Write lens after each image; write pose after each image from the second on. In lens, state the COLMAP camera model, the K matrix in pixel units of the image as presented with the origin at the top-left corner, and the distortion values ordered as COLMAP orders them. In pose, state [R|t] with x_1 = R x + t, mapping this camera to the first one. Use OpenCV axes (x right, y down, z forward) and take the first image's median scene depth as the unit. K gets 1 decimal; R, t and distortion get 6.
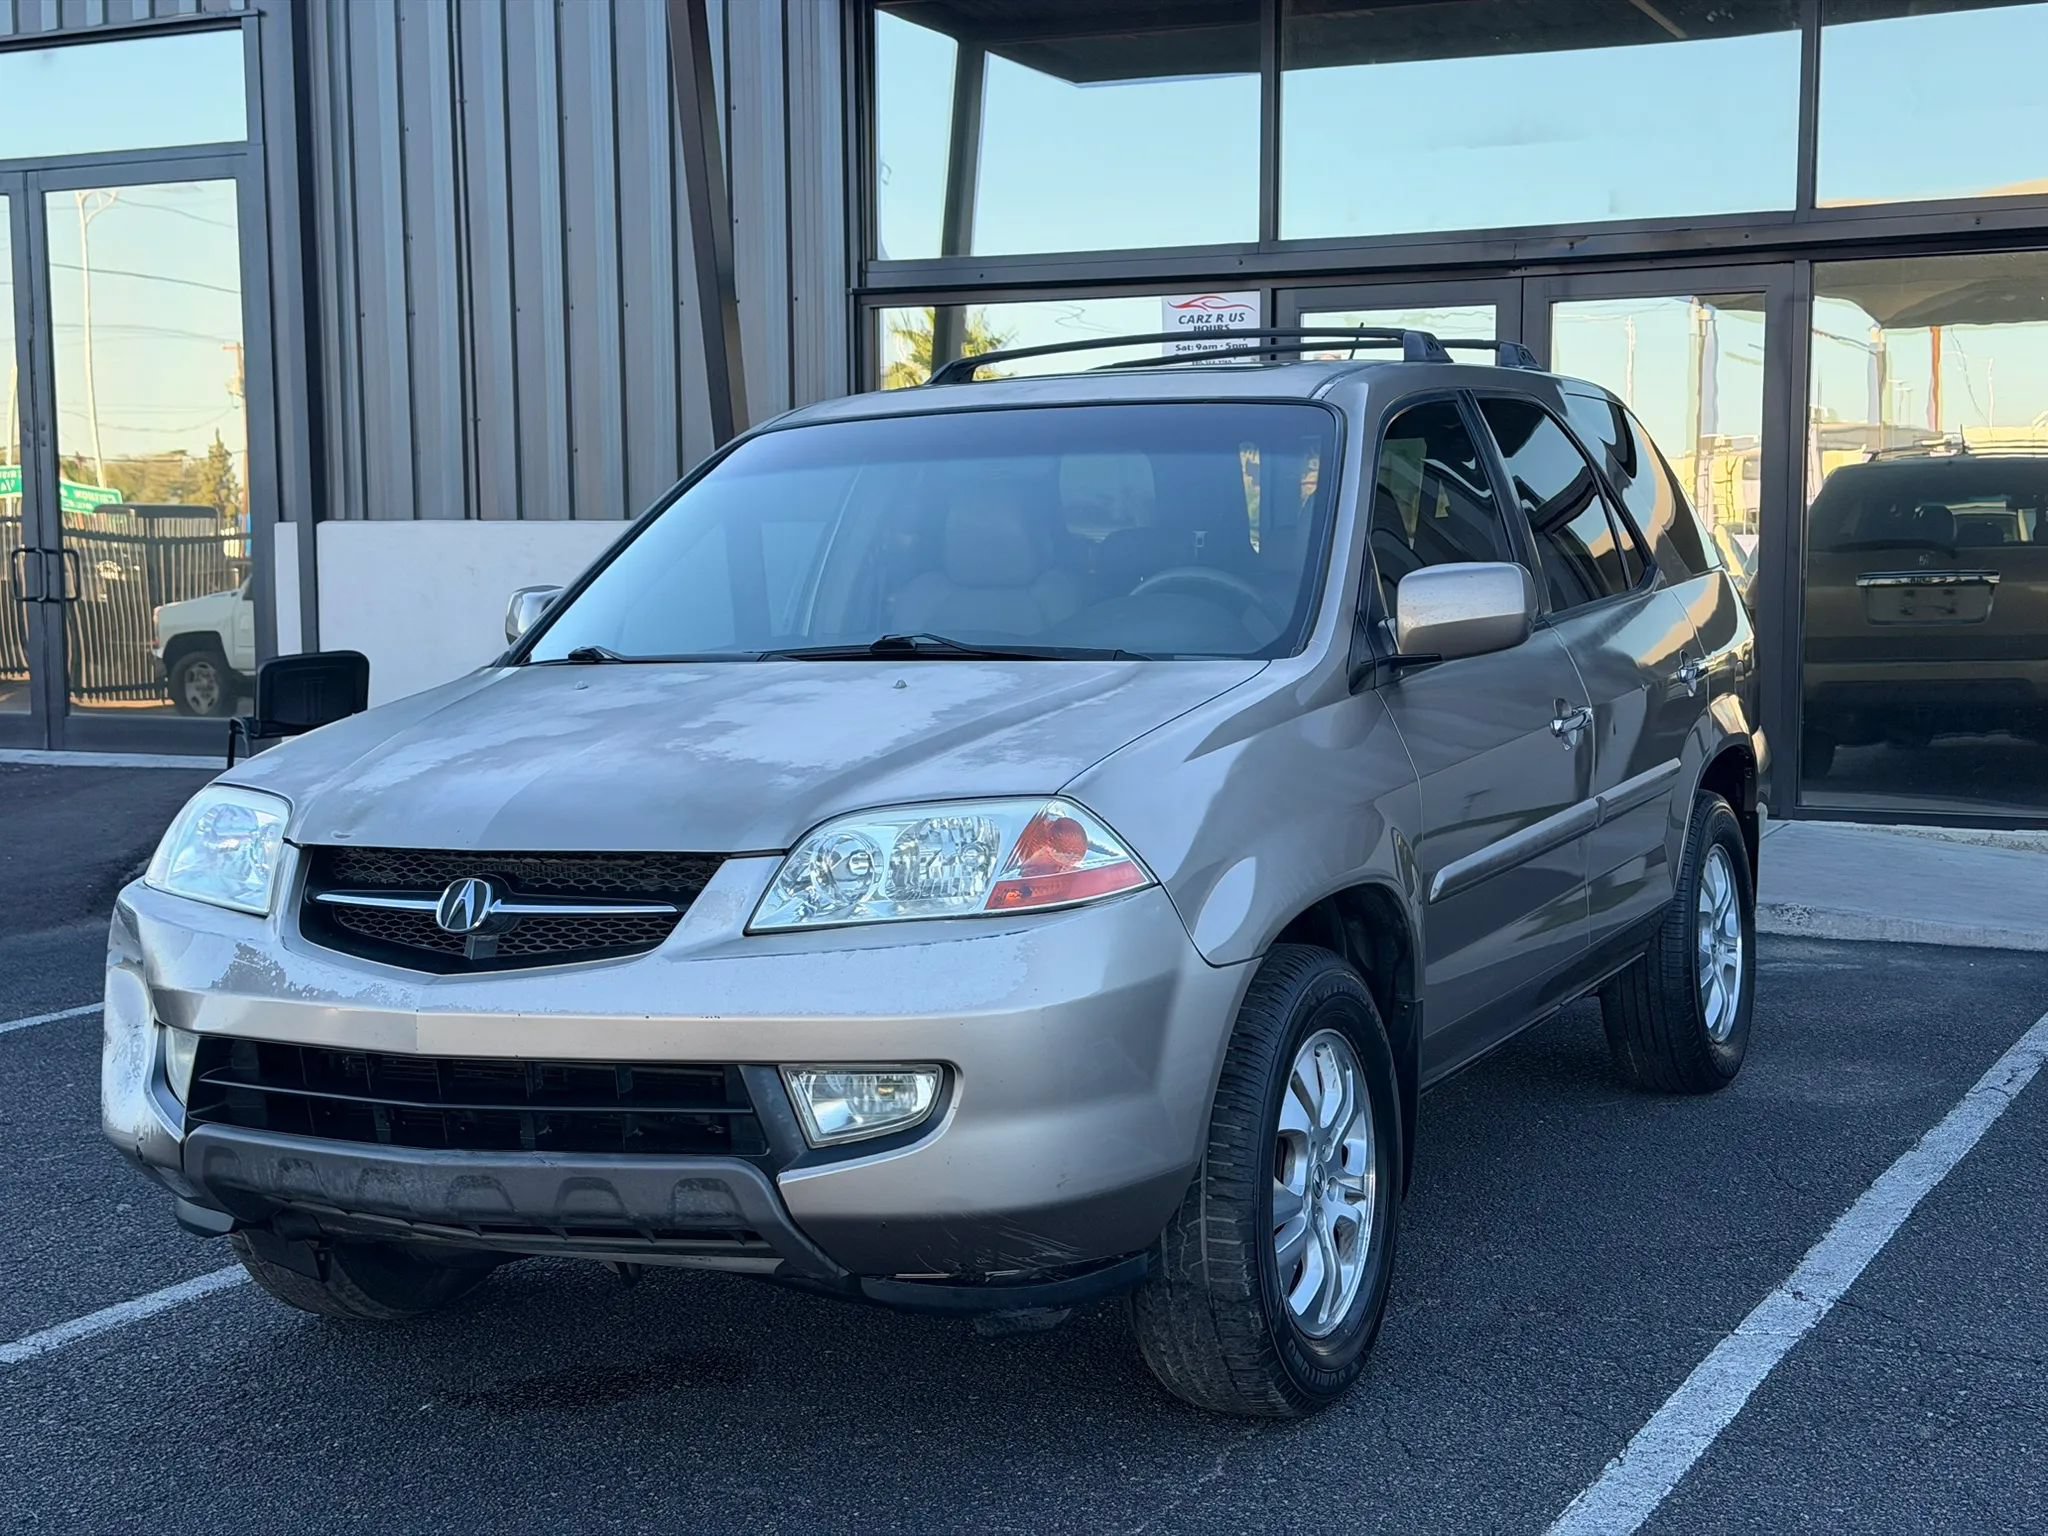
lens RADIAL K [[2718.7, 0, 1026.2], [0, 2718.7, 824.2], [0, 0, 1]] dist [0.205494, -0.413095]
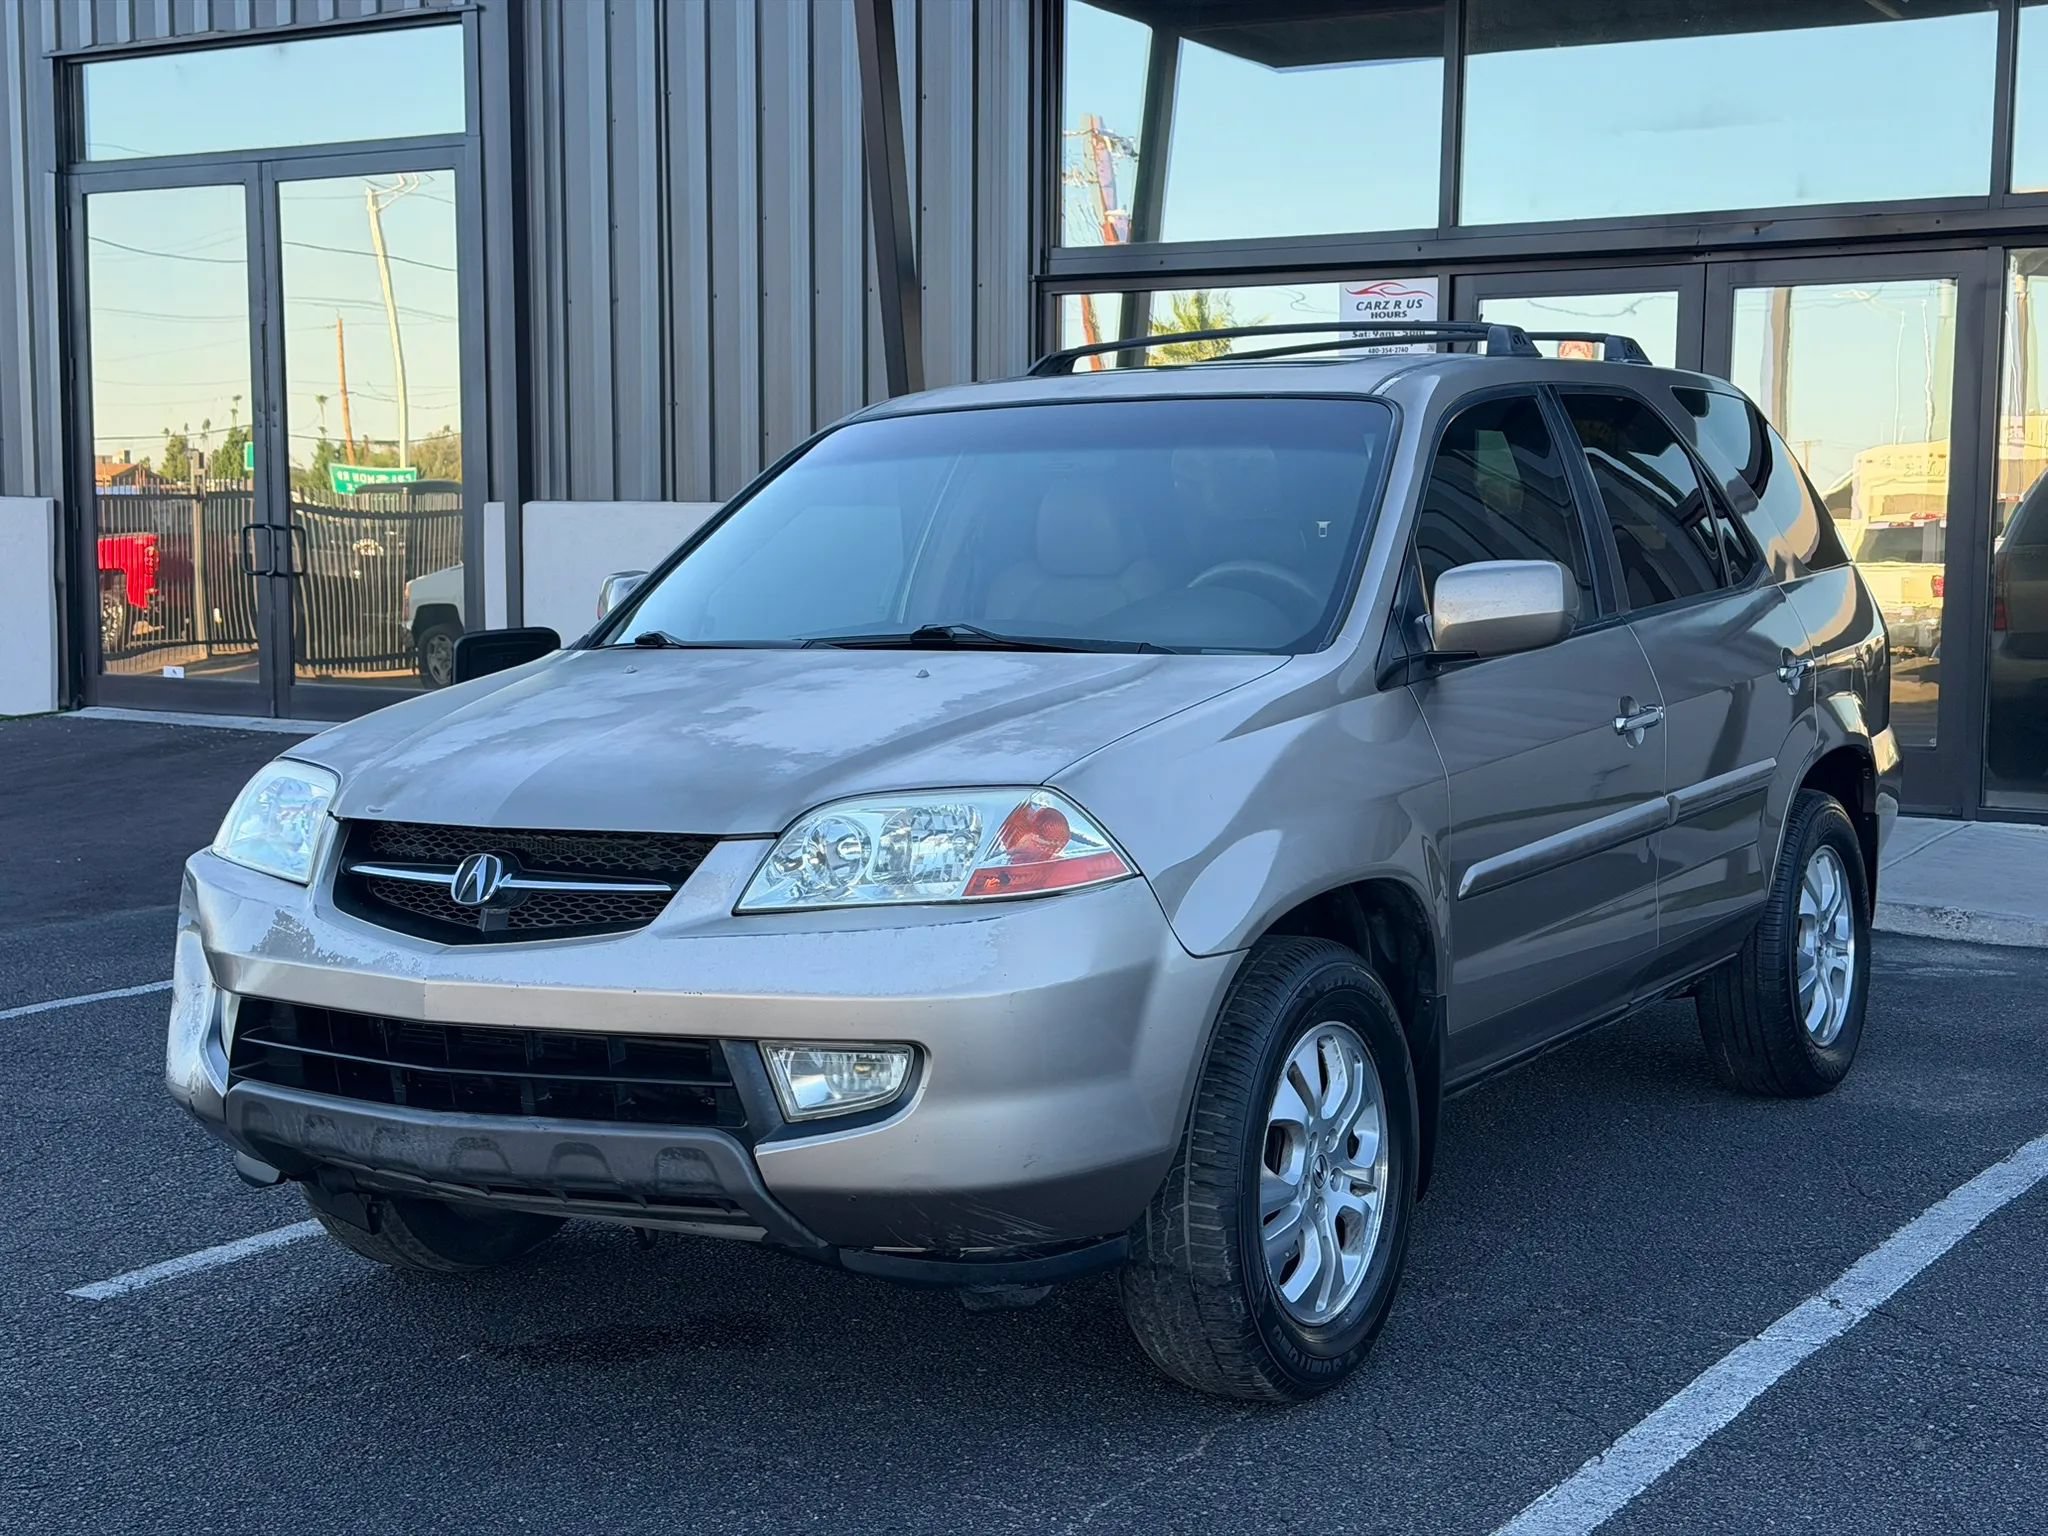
lens RADIAL K [[2718.7, 0, 1026.2], [0, 2718.7, 824.2], [0, 0, 1]] dist [0.205494, -0.413095]
pose [[0.994820, 0.021647, -0.099323, 0.092785], [-0.020893, 0.999744, 0.008627, -0.004241], [0.099484, -0.006507, 0.995018, -0.016968]]
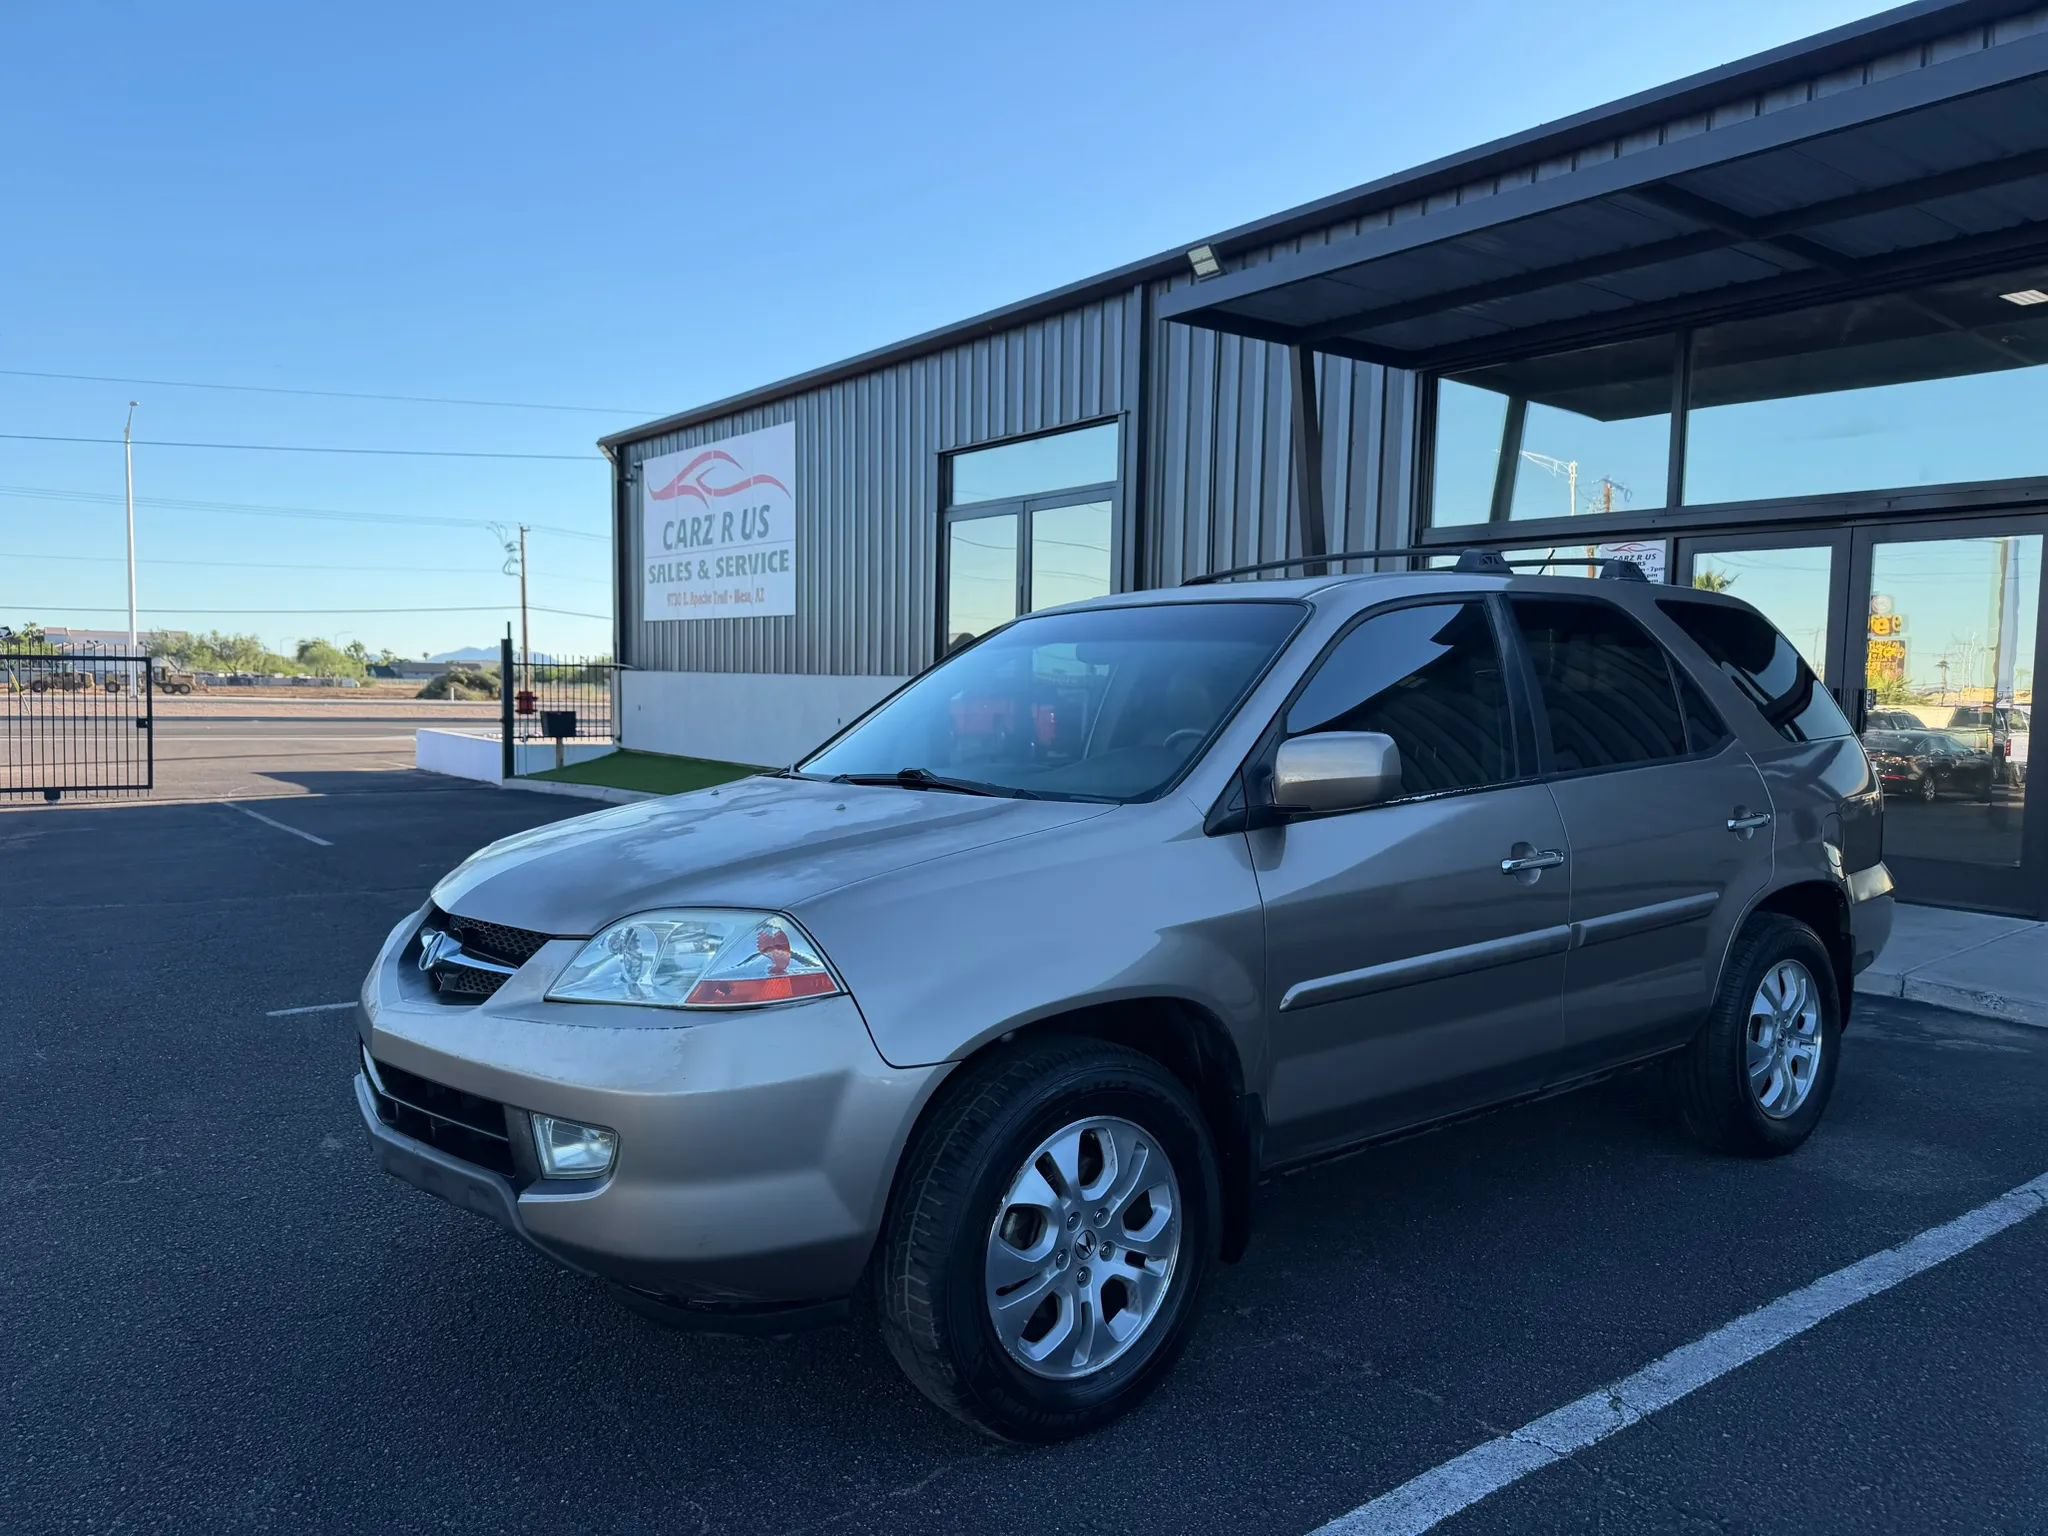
lens RADIAL K [[1359.0, 0, 1130.3], [0, 1359.0, 790.9], [0, 0, 1]] dist [0.091397, -0.154280]
pose [[0.900715, 0.055002, -0.430915, 0.356625], [-0.067649, 0.997610, -0.014069, -0.057559], [0.429111, 0.041823, 0.902283, 0.443661]]
